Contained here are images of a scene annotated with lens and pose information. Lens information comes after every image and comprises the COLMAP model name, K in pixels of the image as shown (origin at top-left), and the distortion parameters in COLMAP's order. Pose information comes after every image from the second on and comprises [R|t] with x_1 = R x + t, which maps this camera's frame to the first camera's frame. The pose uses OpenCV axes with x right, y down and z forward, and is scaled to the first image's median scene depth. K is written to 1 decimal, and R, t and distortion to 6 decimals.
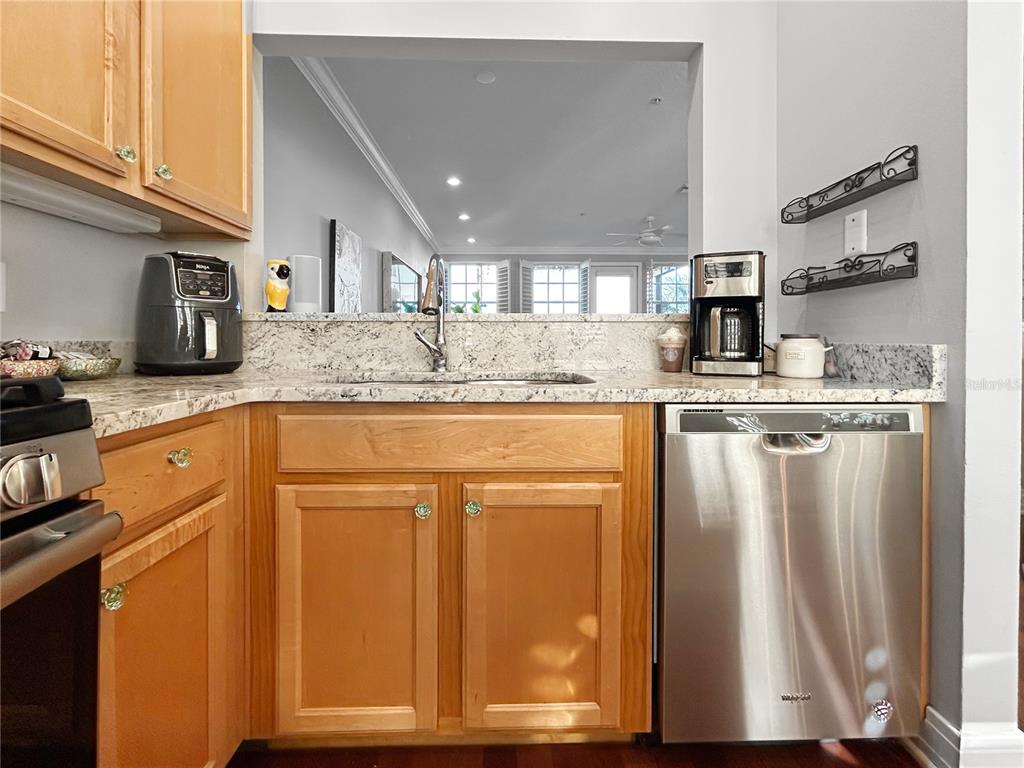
lens RADIAL K [[454.0, 0, 505.2], [0, 454.0, 346.6], [0, 0, 1]] dist [0.000739, -0.001242]
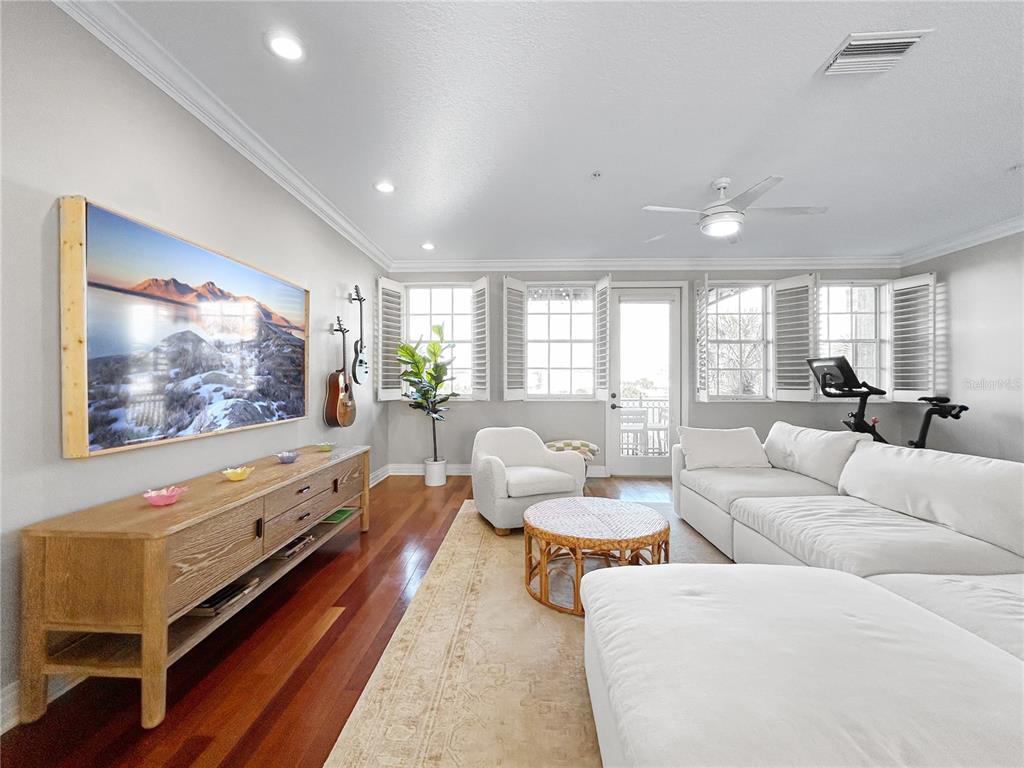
lens RADIAL K [[425.1, 0, 512.2], [0, 425.1, 379.0], [0, 0, 1]] dist [0.000981, 0.000570]
pose [[0.999283, 0.002844, -0.037757, 0.331158], [-0.003543, 0.999823, -0.018455, -0.147860], [0.037698, 0.018575, 0.999117, 1.832291]]
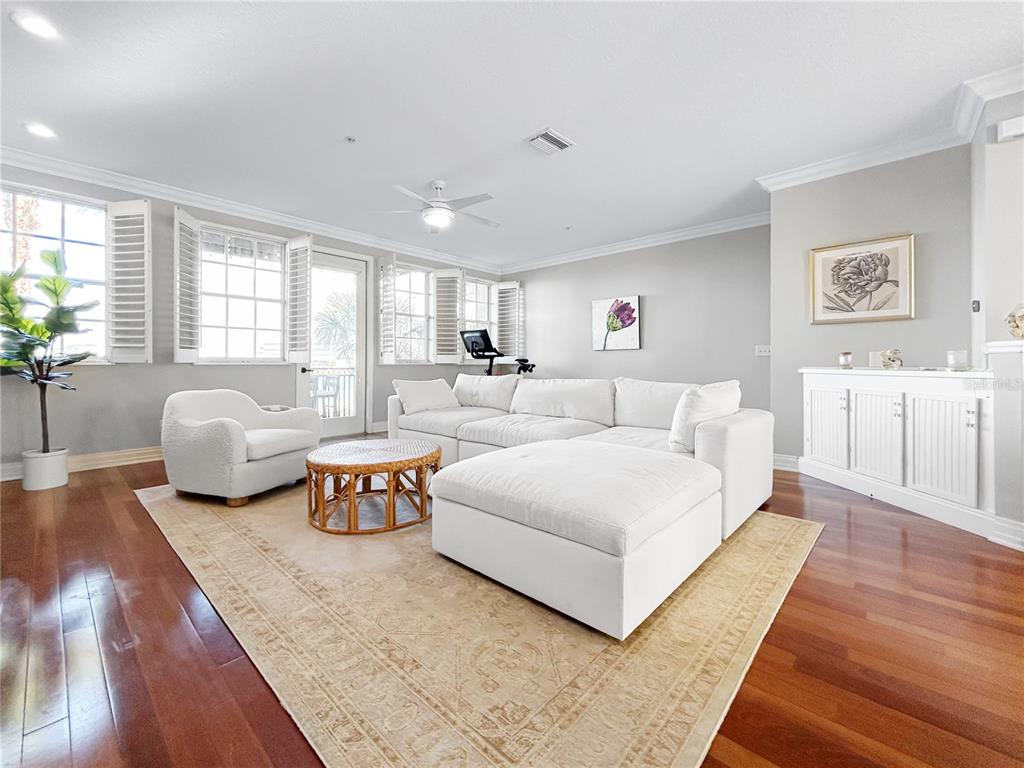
lens RADIAL K [[425.1, 0, 500.0], [0, 425.1, 361.8], [0, 0, 1]] dist [0.000981, 0.000570]
pose [[0.684714, 0.007085, 0.728777, -0.320682], [0.003391, 0.999911, -0.012907, -0.020533], [-0.728804, 0.011309, 0.684629, 1.851014]]
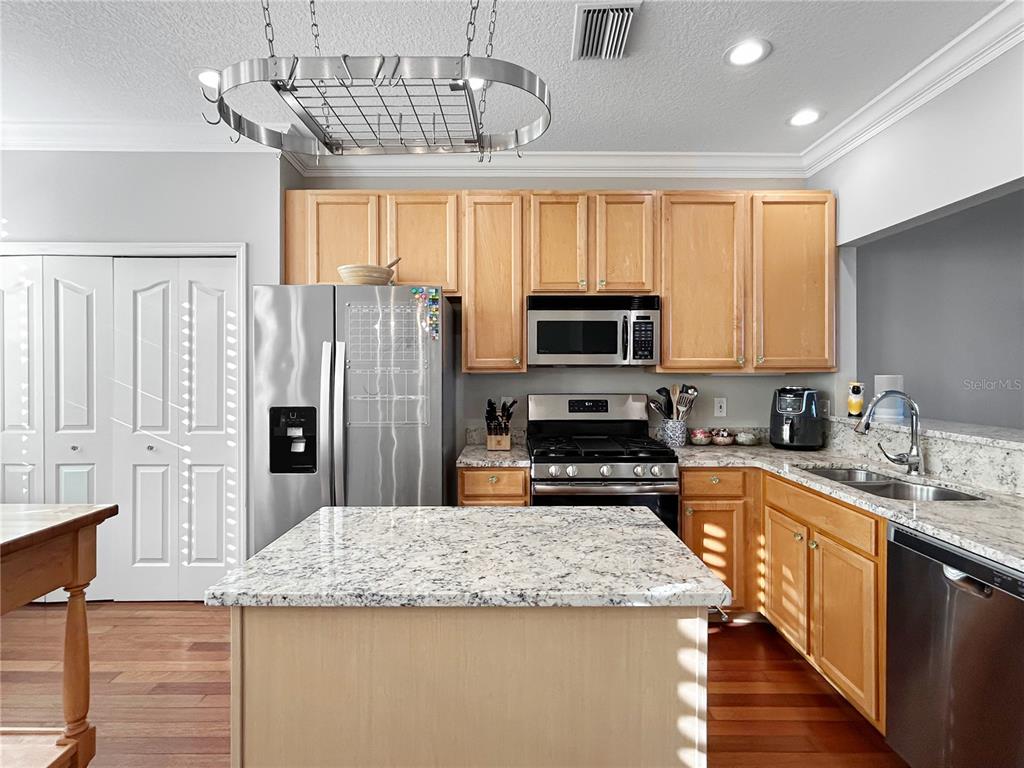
lens RADIAL K [[506.9, 0, 511.4], [0, 506.9, 376.4], [0, 0, 1]] dist [-0.003646, 0.000452]
pose [[-0.020227, 0.008152, -0.999762, 1.297354], [-0.011550, 0.999898, 0.008386, -0.219870], [0.999729, 0.011717, -0.020131, -0.142814]]
